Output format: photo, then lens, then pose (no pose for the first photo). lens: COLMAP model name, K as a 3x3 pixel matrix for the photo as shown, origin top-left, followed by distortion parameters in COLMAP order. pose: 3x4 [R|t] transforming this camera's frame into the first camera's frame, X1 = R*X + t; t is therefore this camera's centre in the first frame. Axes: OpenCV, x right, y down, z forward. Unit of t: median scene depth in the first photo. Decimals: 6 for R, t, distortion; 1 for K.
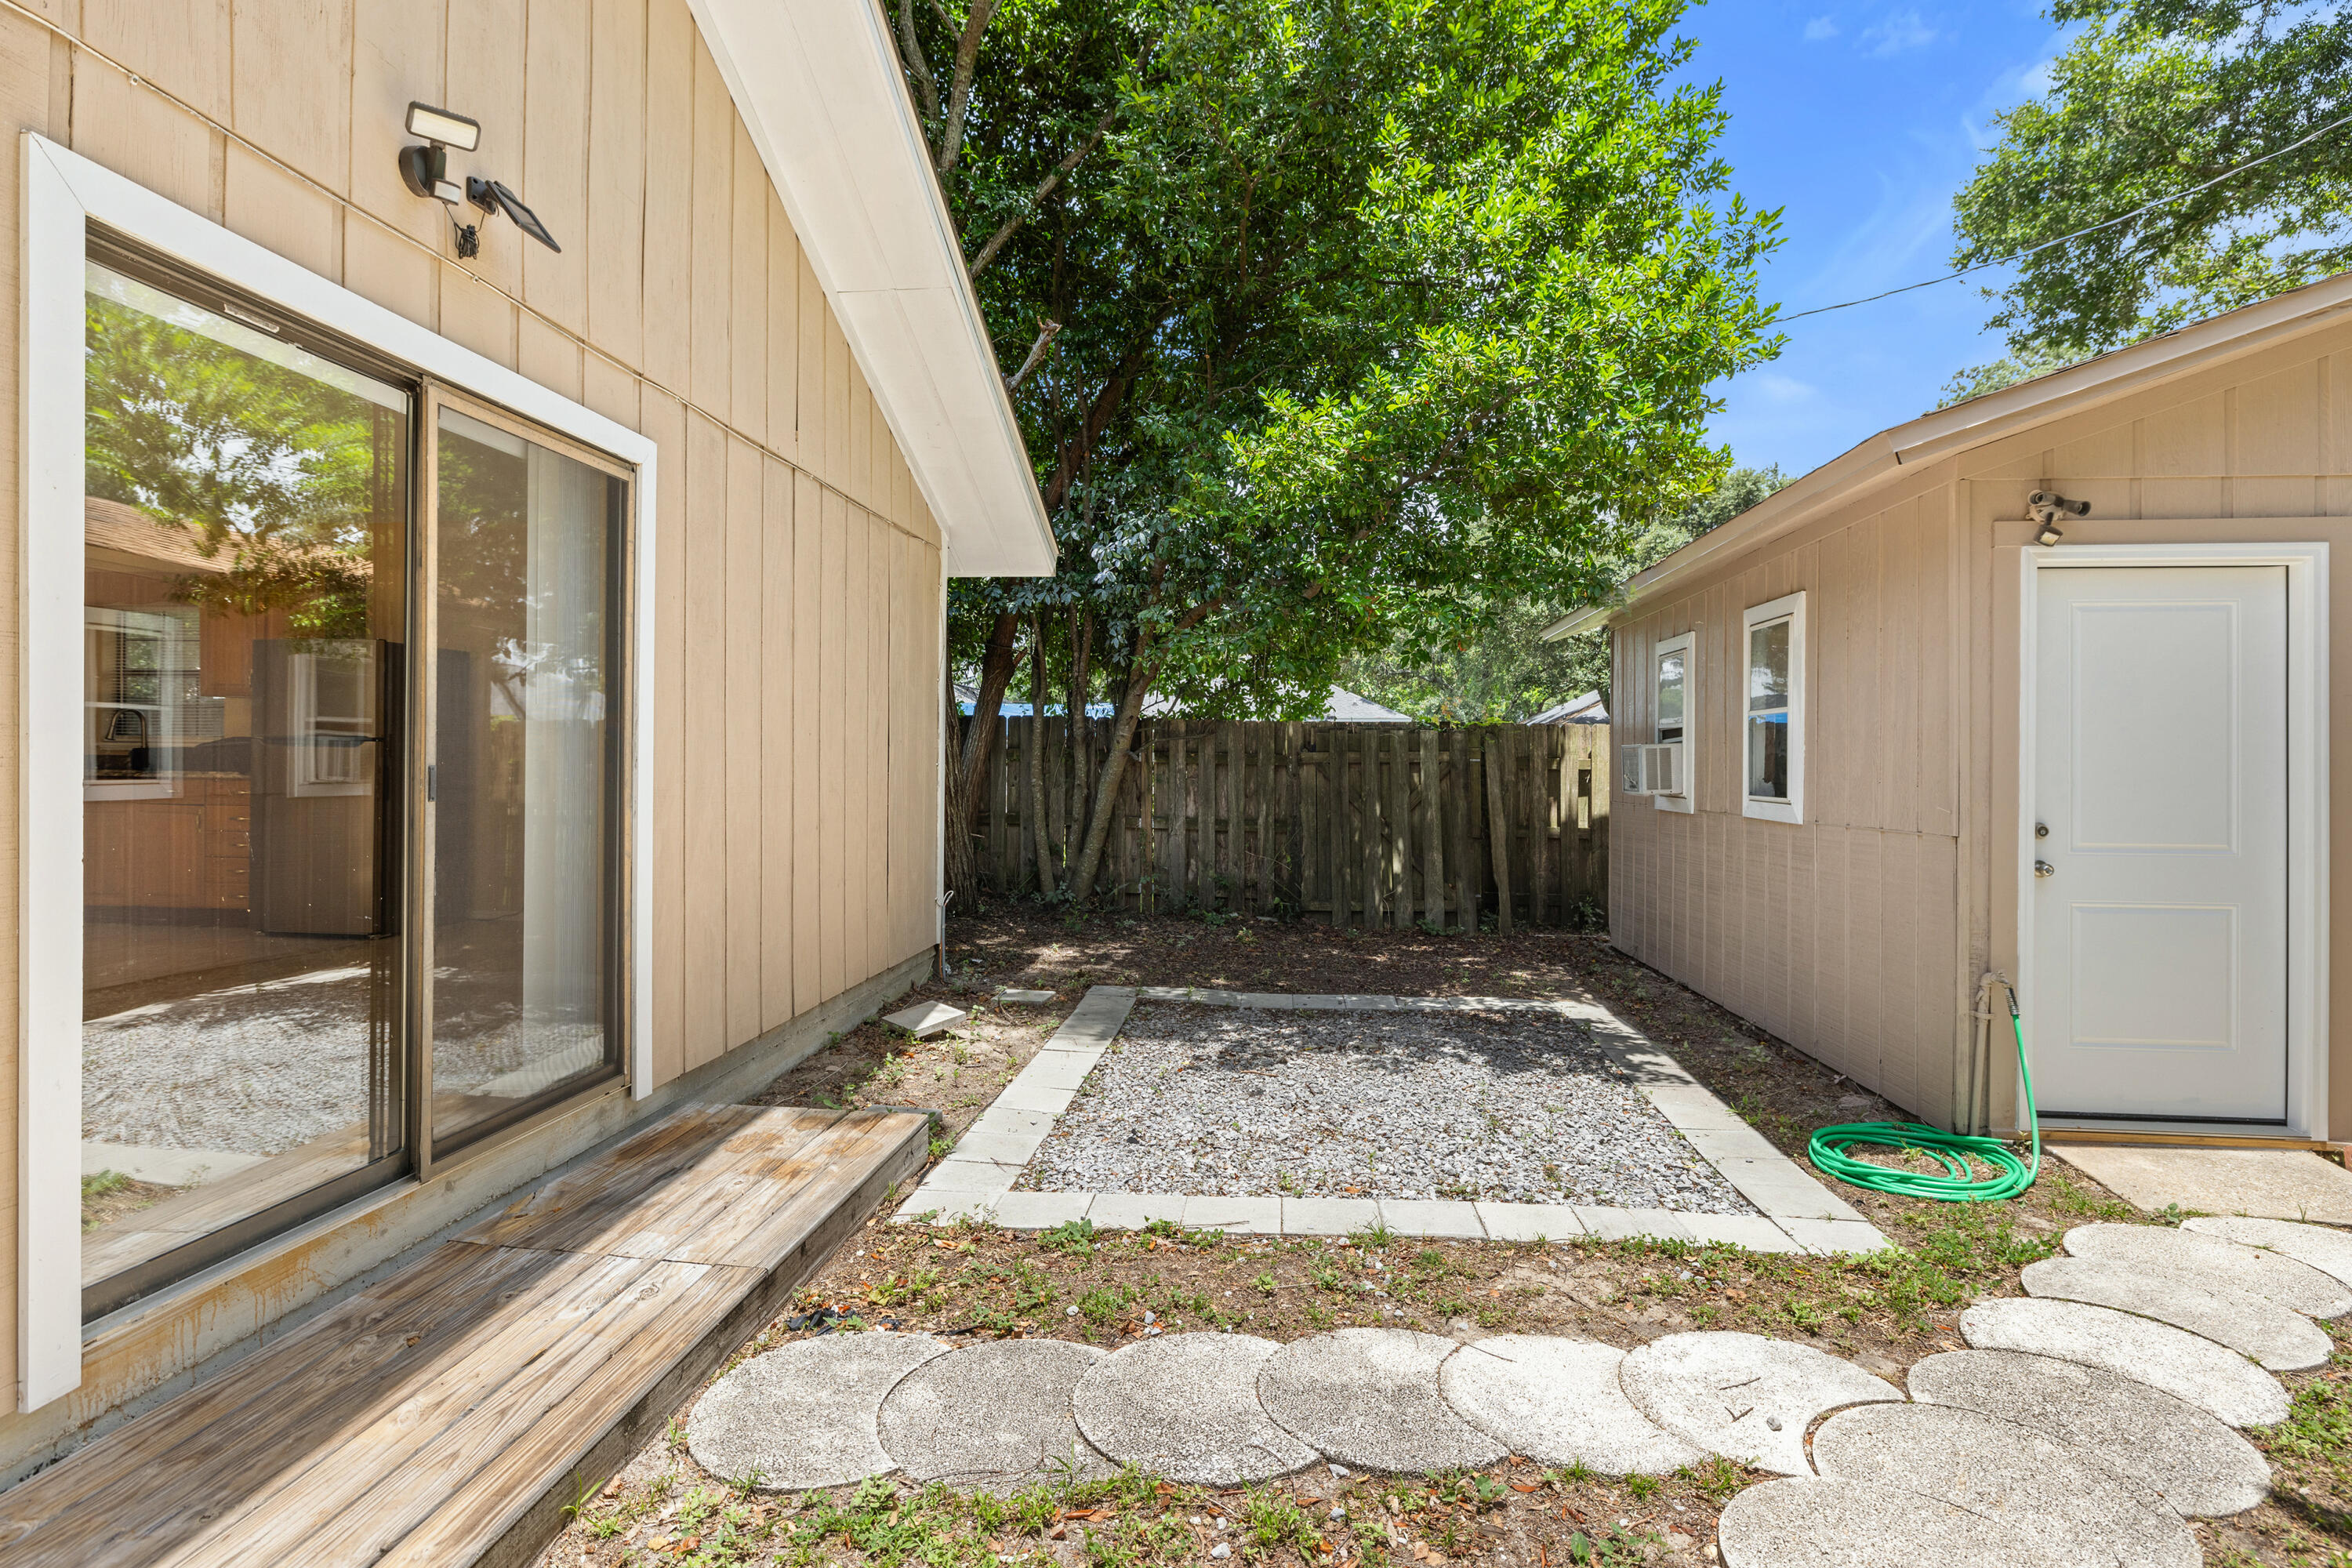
lens RADIAL K [[1183.2, 0, 1163.6], [0, 1183.2, 751.0], [0, 0, 1]] dist [-0.002640, 0.001432]
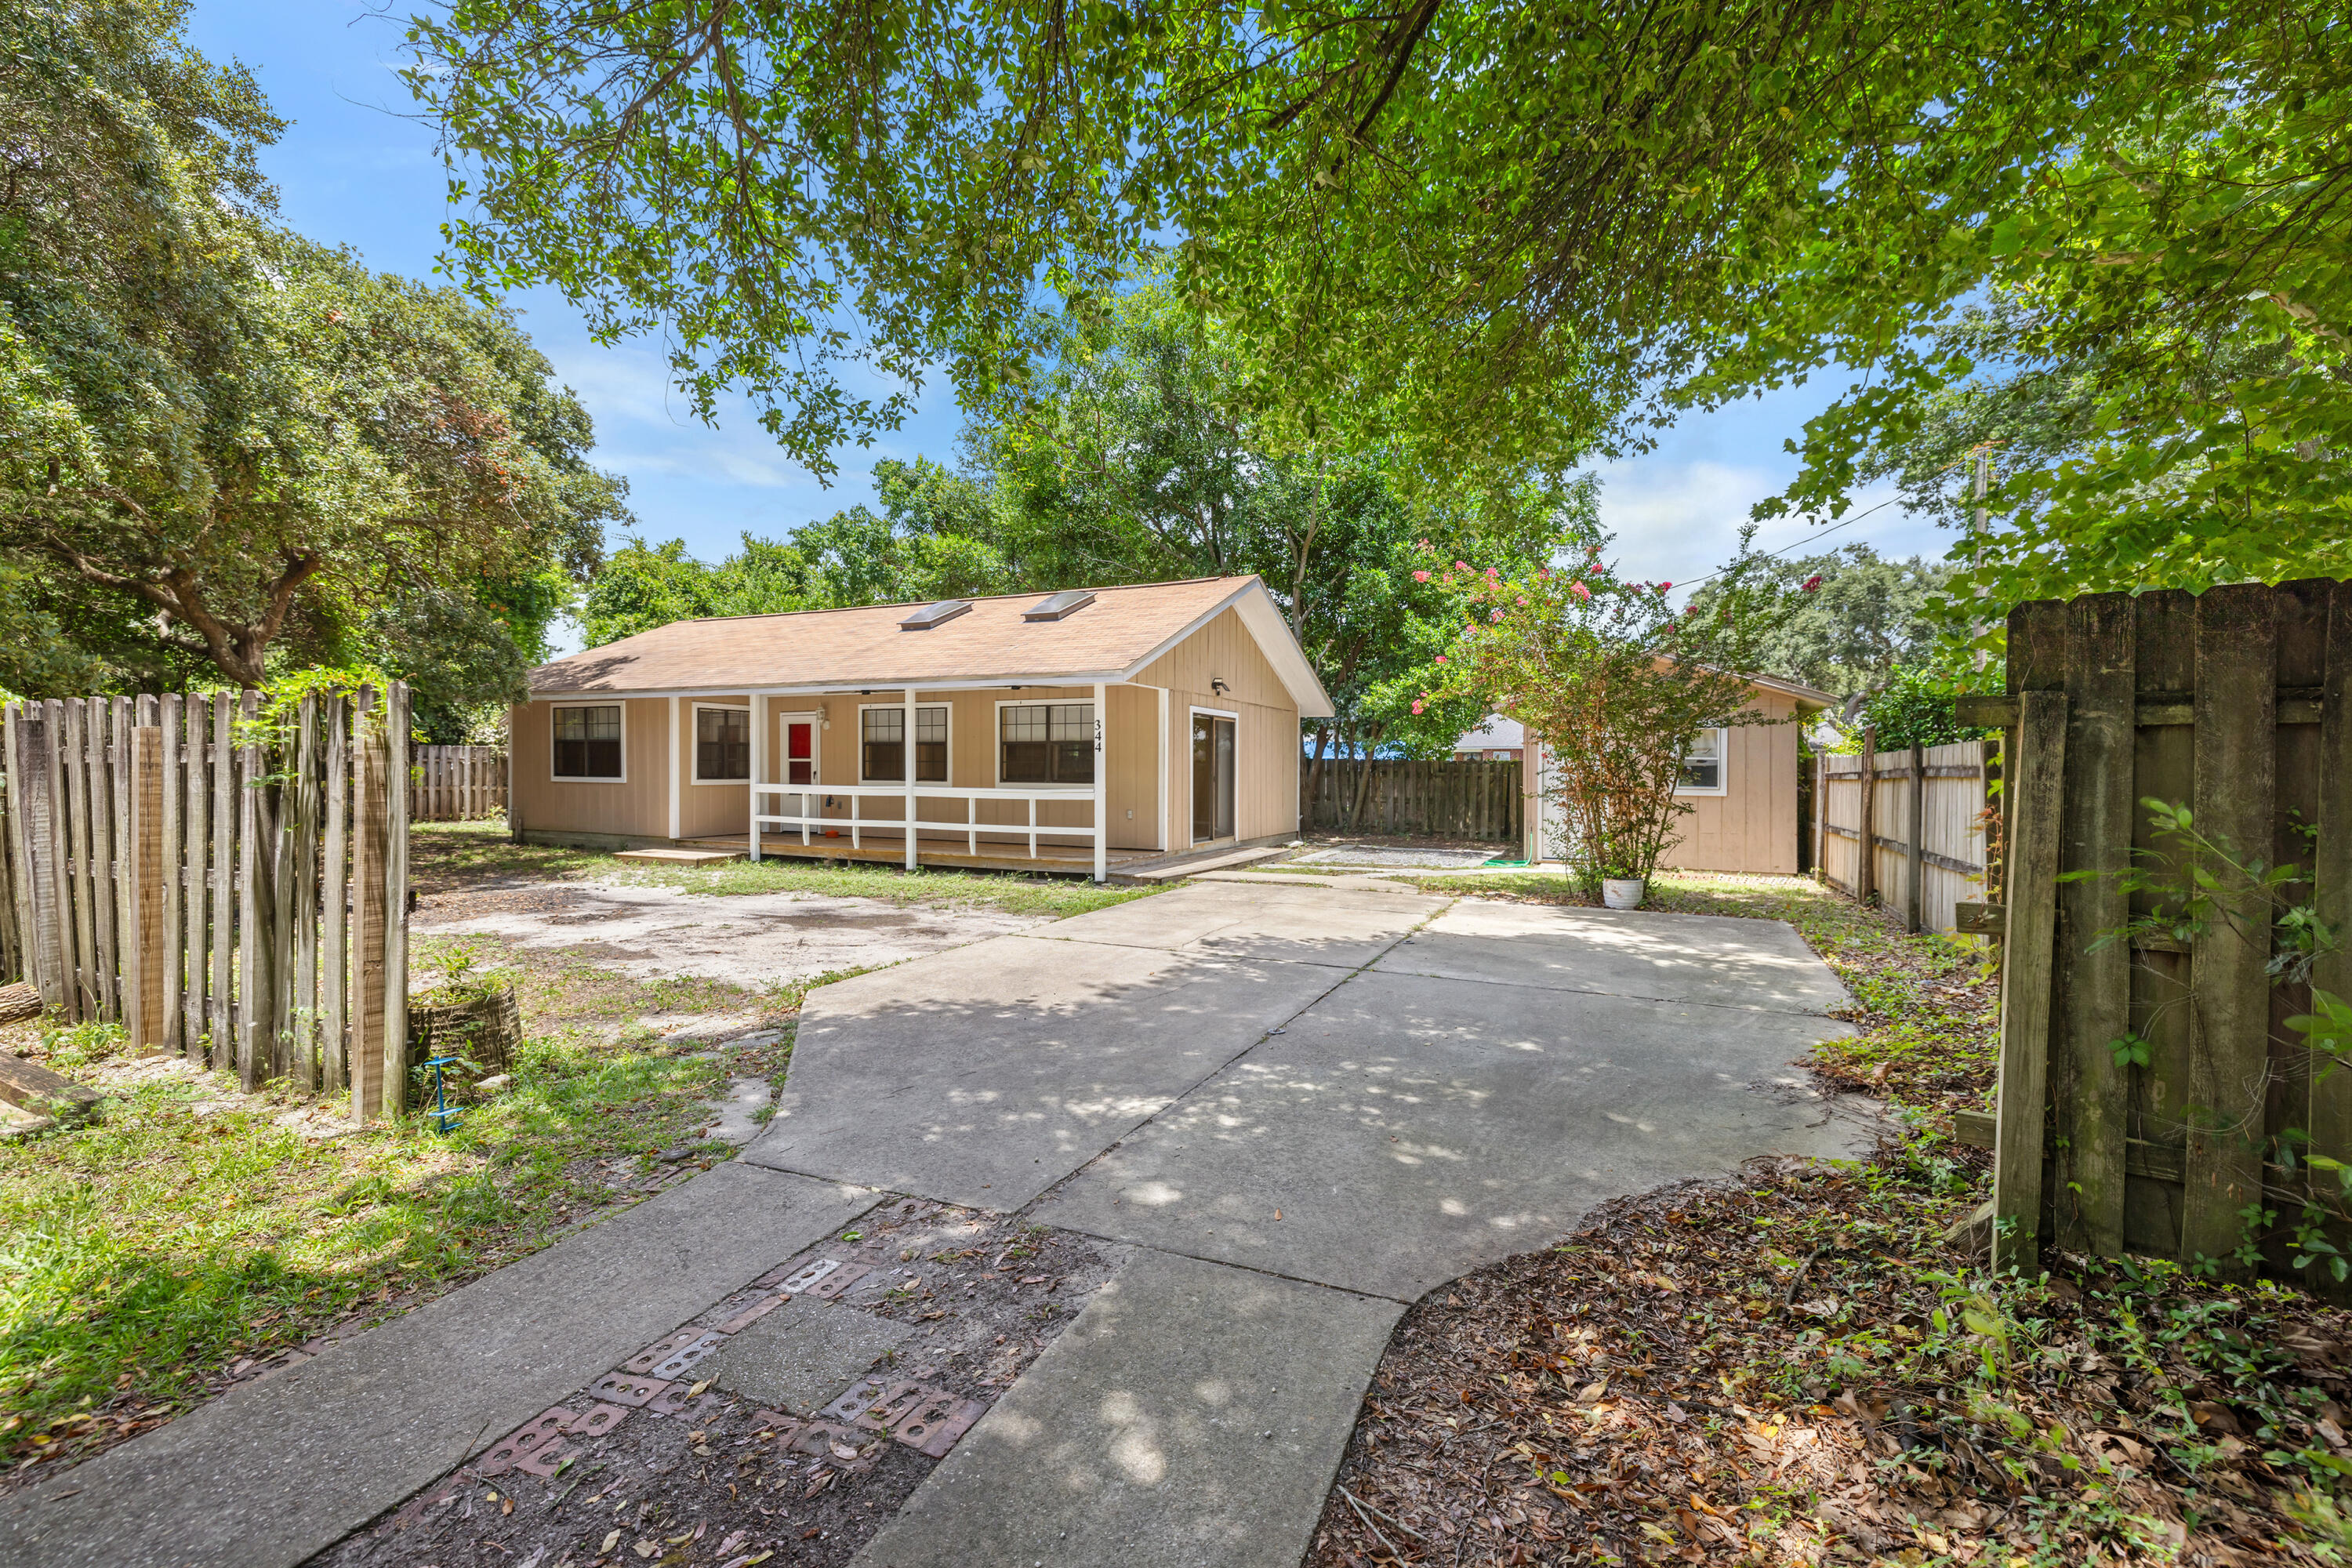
lens RADIAL K [[1011.0, 0, 1167.8], [0, 1011.0, 794.5], [0, 0, 1]] dist [0.002717, 0.000001]
pose [[0.943932, 0.006899, -0.330067, 0.700400], [0.002123, 0.999634, 0.026966, -0.028622], [0.330132, -0.026155, 0.943572, -3.098479]]
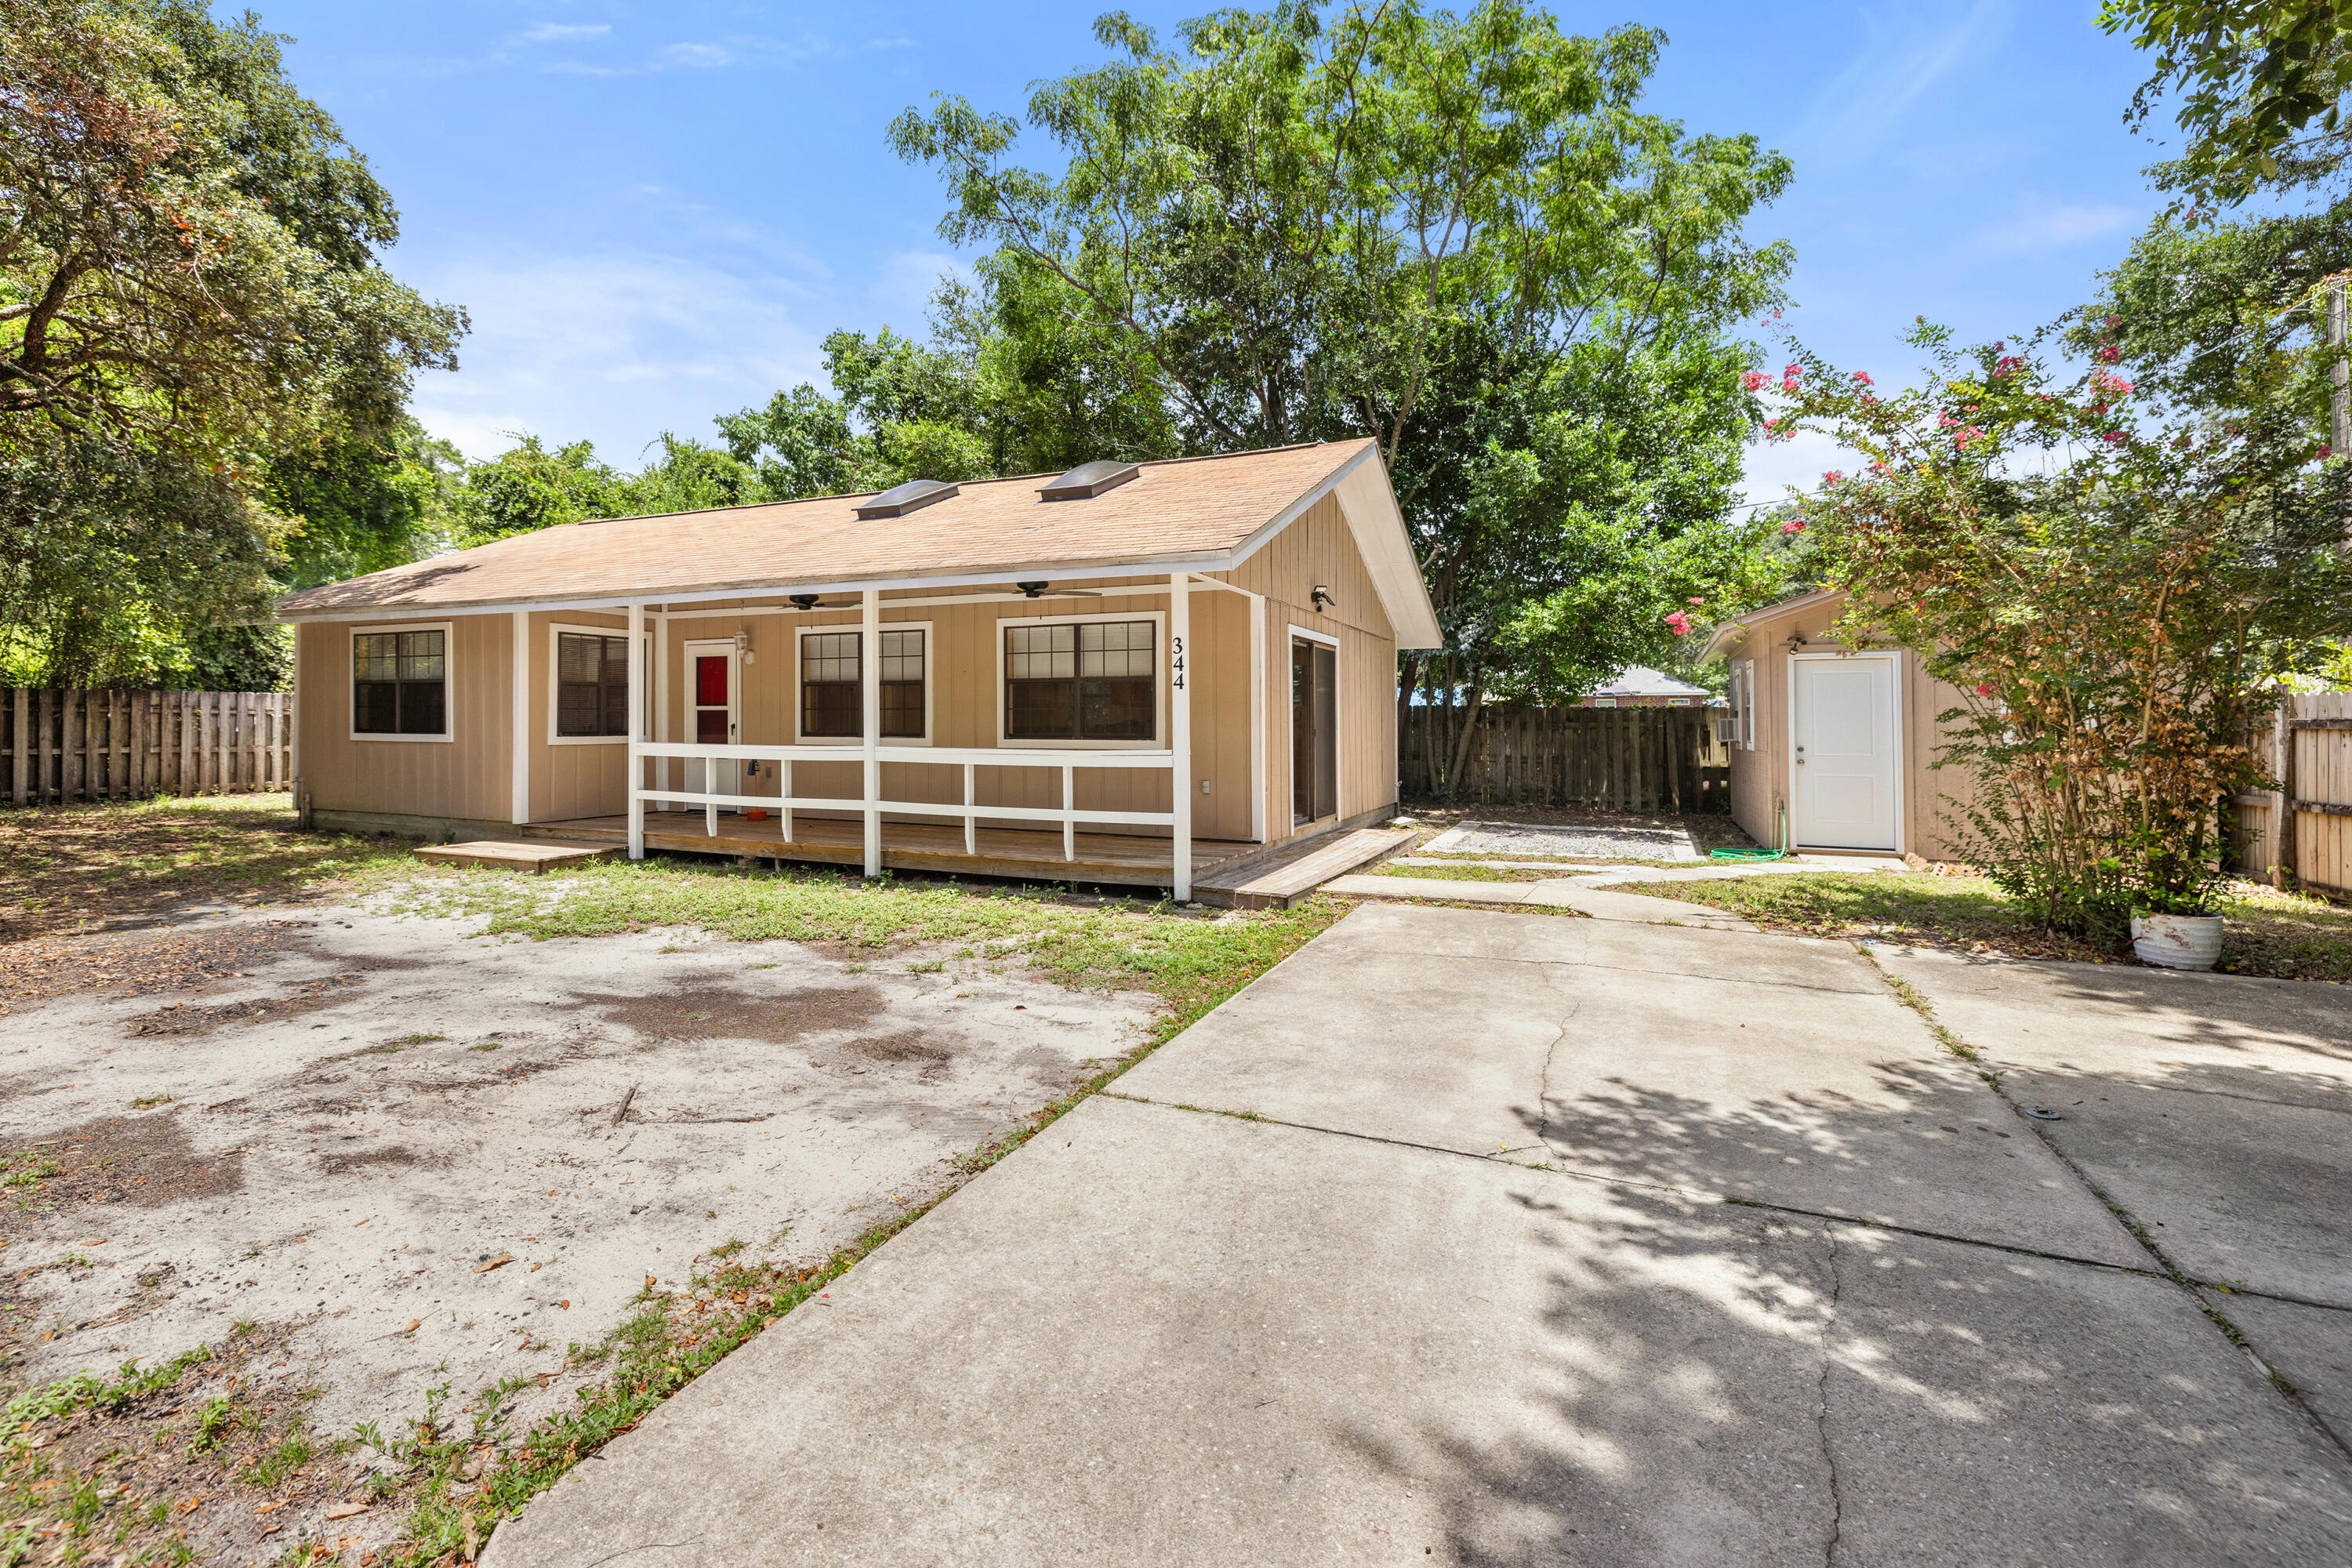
lens RADIAL K [[1049.3, 0, 1160.0], [0, 1049.3, 722.0], [0, 0, 1]] dist [0.006648, -0.000634]
pose [[0.950865, -0.005255, -0.309560, 0.034576], [0.006426, 0.999976, 0.002764, -0.020355], [0.309538, -0.004617, 0.950876, -2.106361]]
